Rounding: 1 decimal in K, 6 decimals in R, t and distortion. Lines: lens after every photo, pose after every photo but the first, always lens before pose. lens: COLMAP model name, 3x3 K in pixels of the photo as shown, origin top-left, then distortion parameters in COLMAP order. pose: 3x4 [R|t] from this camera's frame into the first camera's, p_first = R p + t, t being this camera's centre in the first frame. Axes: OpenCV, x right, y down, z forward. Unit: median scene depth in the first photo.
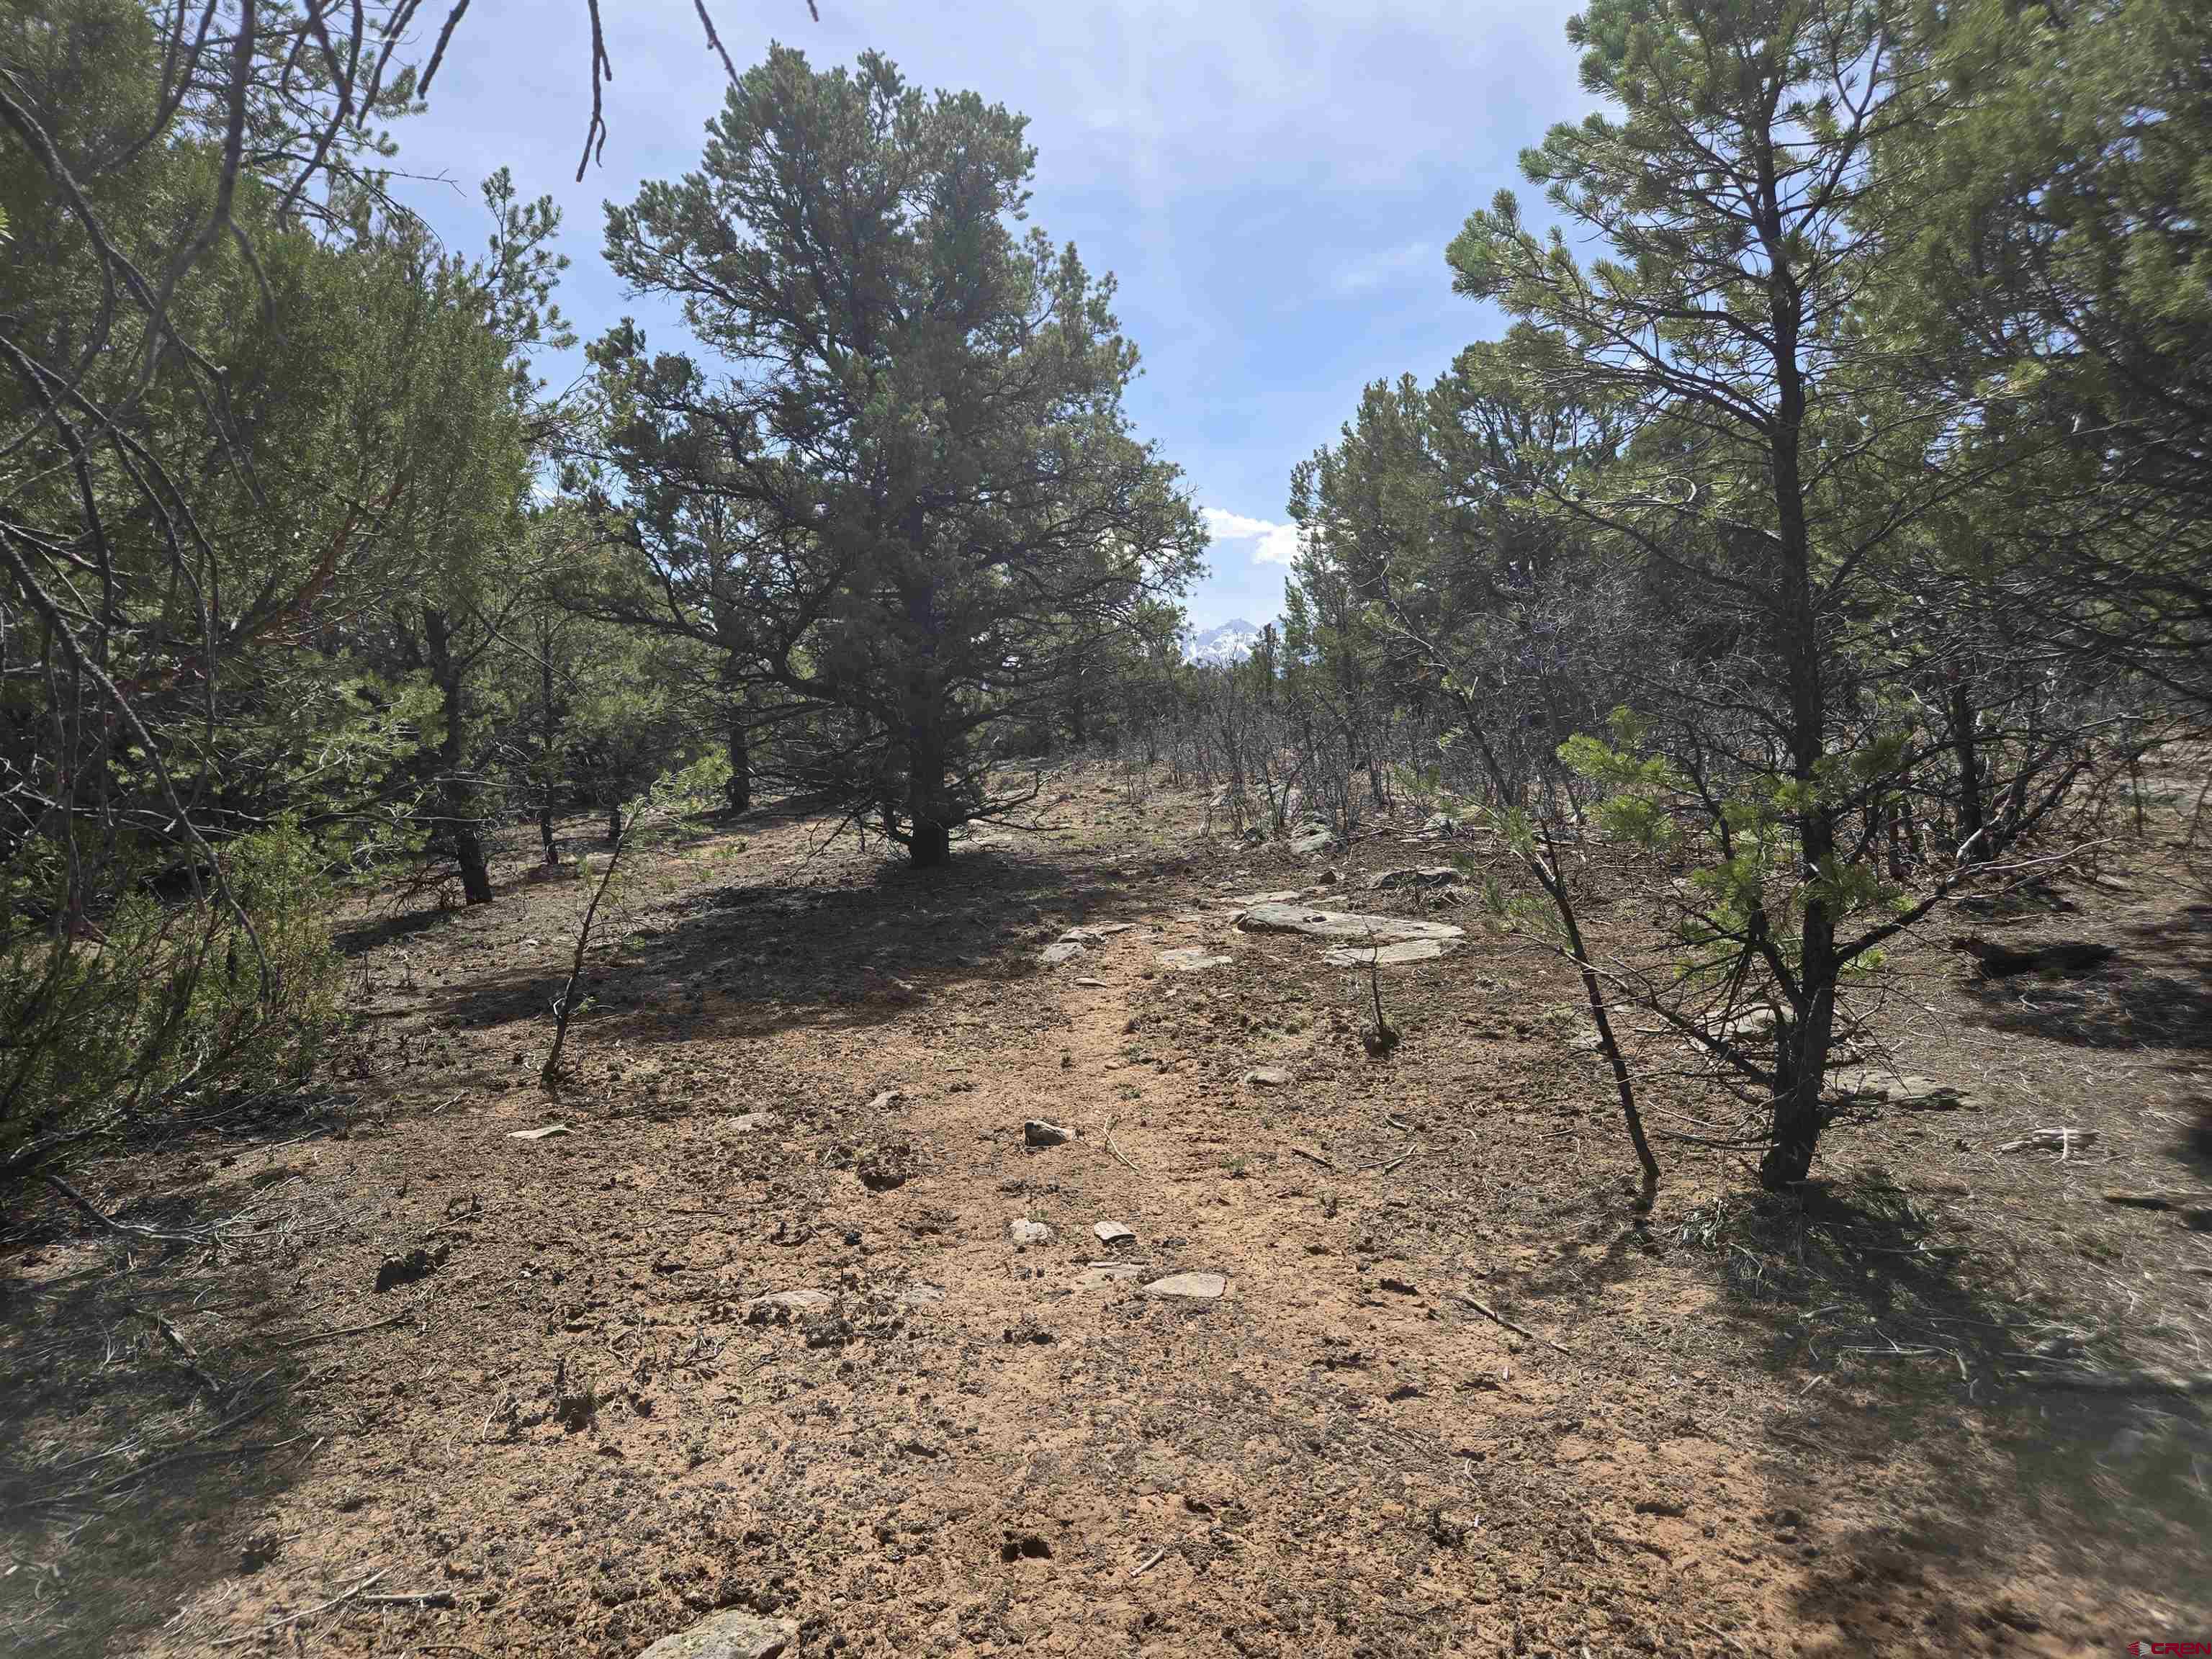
lens RADIAL K [[1484.4, 0, 1107.1], [0, 1484.4, 830.1], [0, 0, 1]] dist [-0.000264, -0.000014]
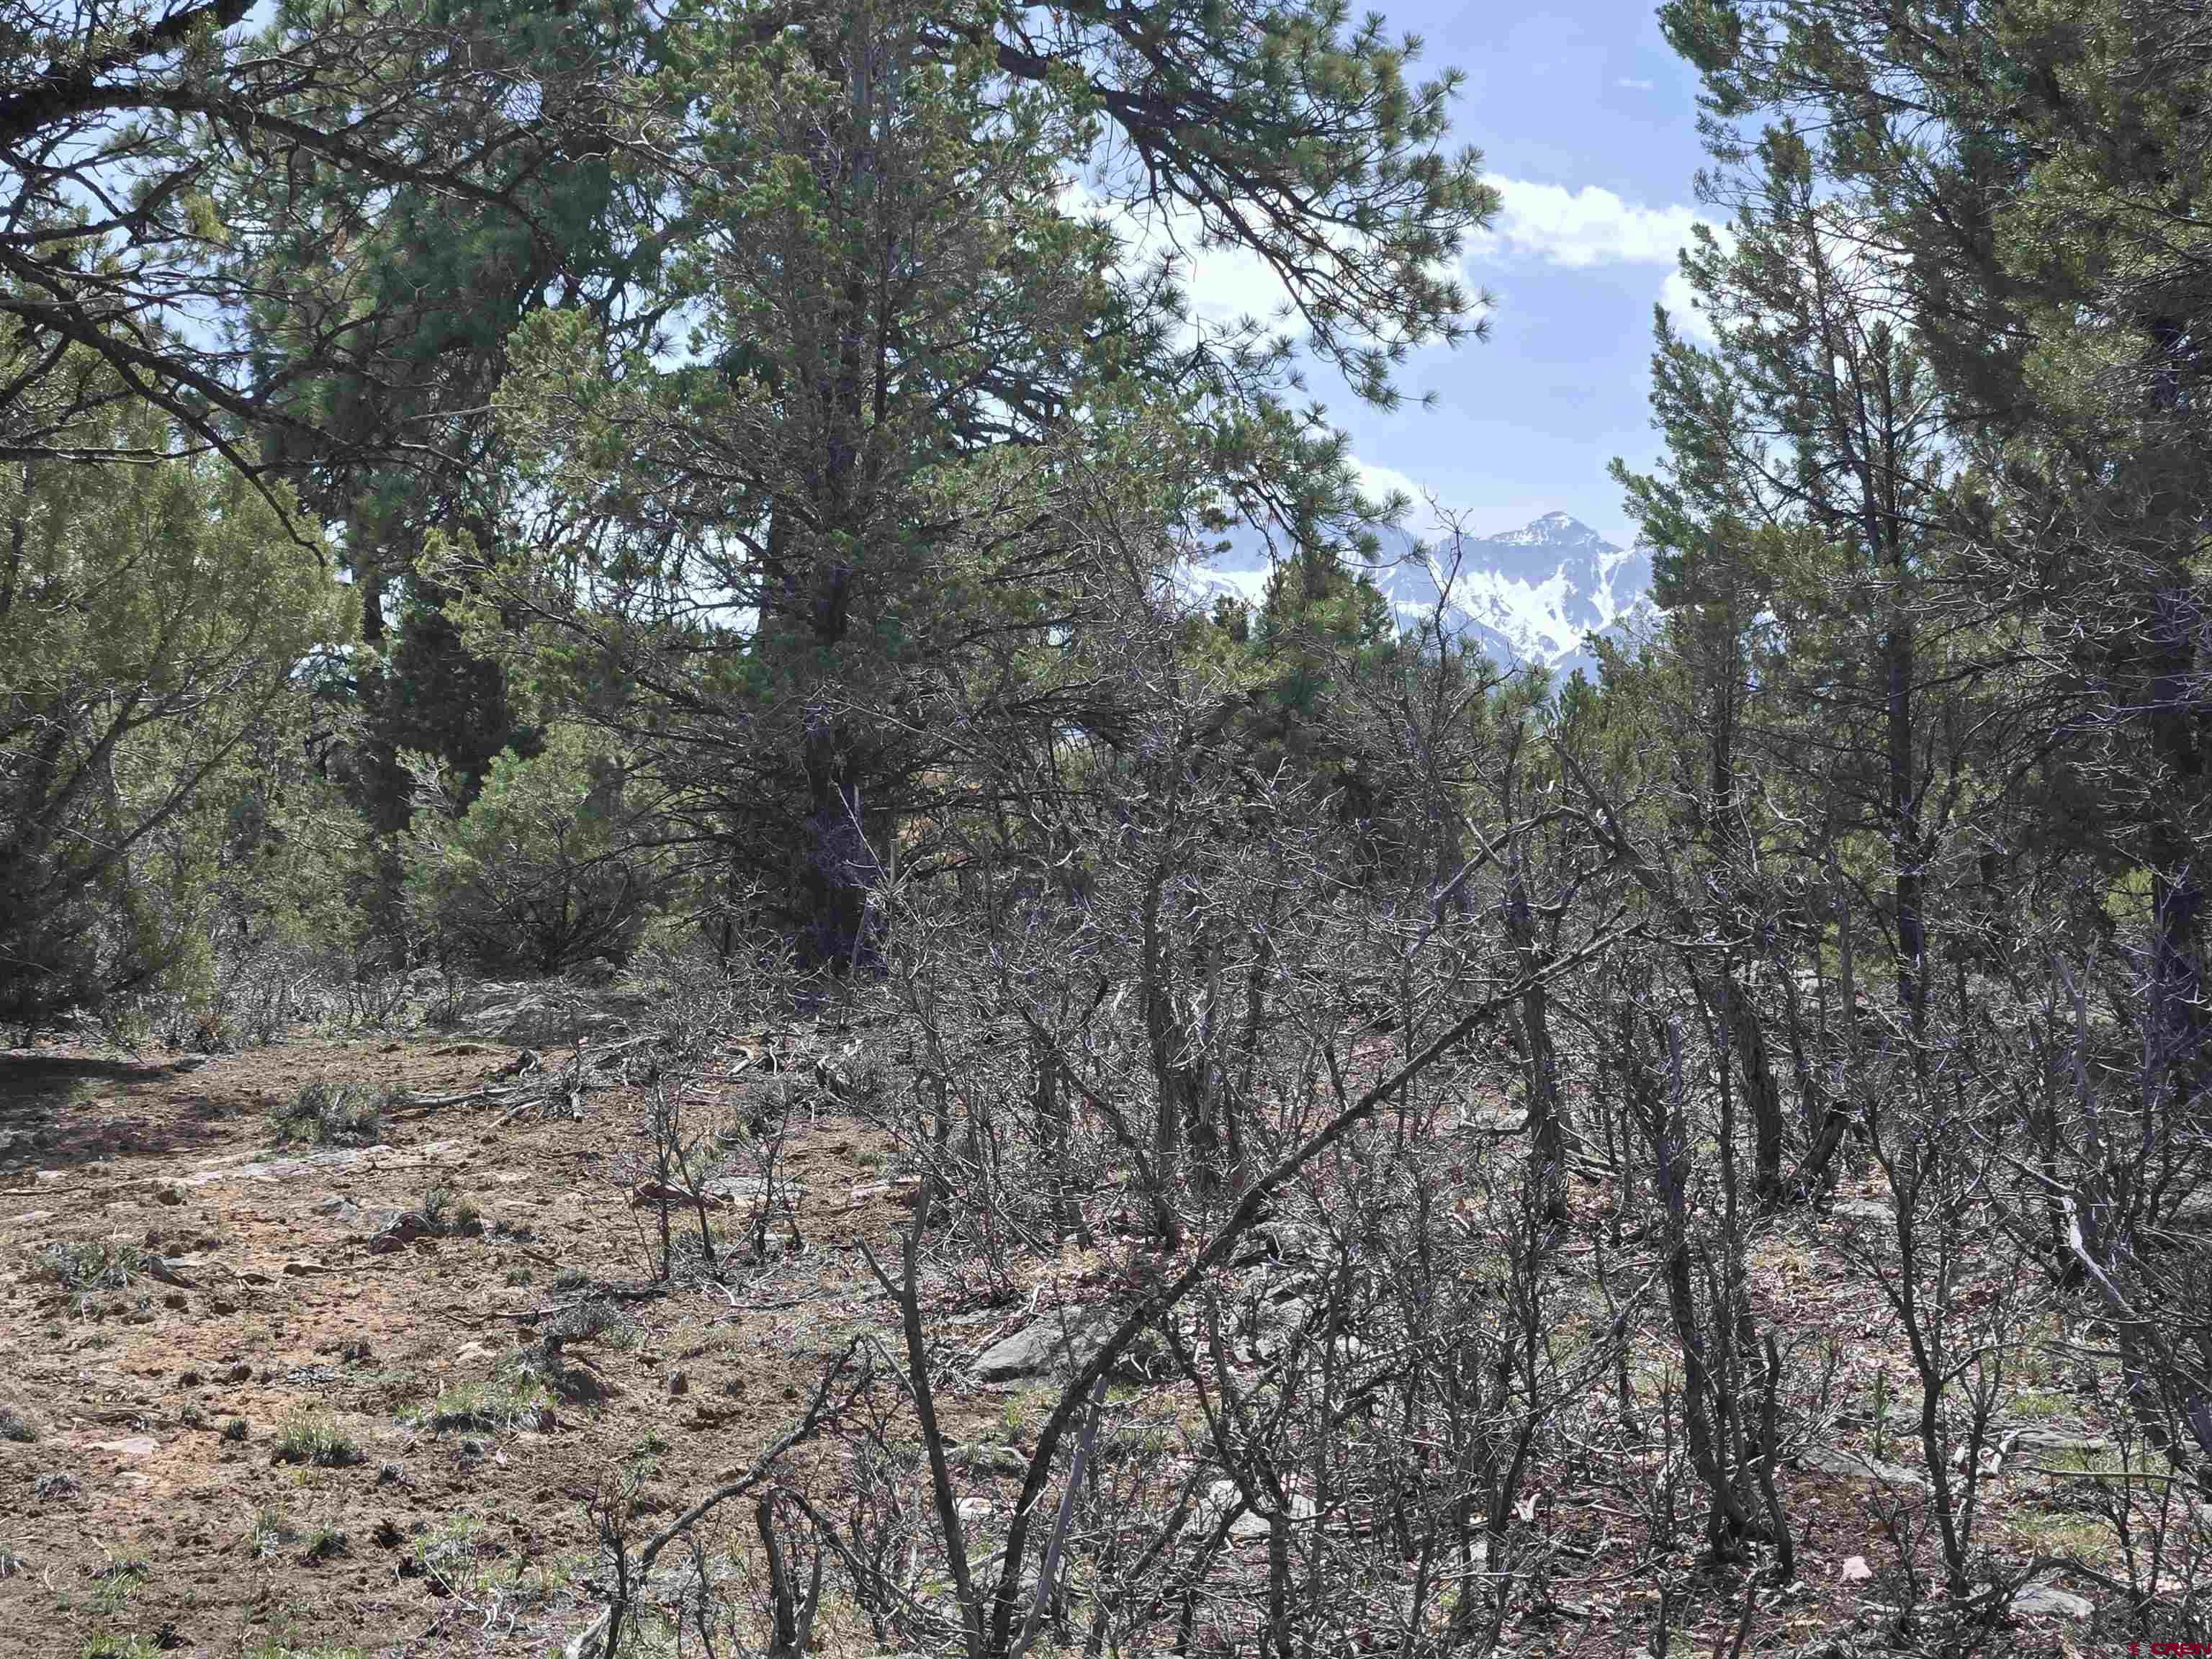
lens RADIAL K [[4437.0, 0, 1105.1], [0, 4437.0, 828.7], [0, 0, 1]] dist [0.236162, 0.000000]
pose [[0.997684, 0.046246, -0.049880, 0.069082], [-0.049386, 0.996748, -0.063679, -0.033332], [0.046773, 0.065995, 0.996723, 0.263967]]
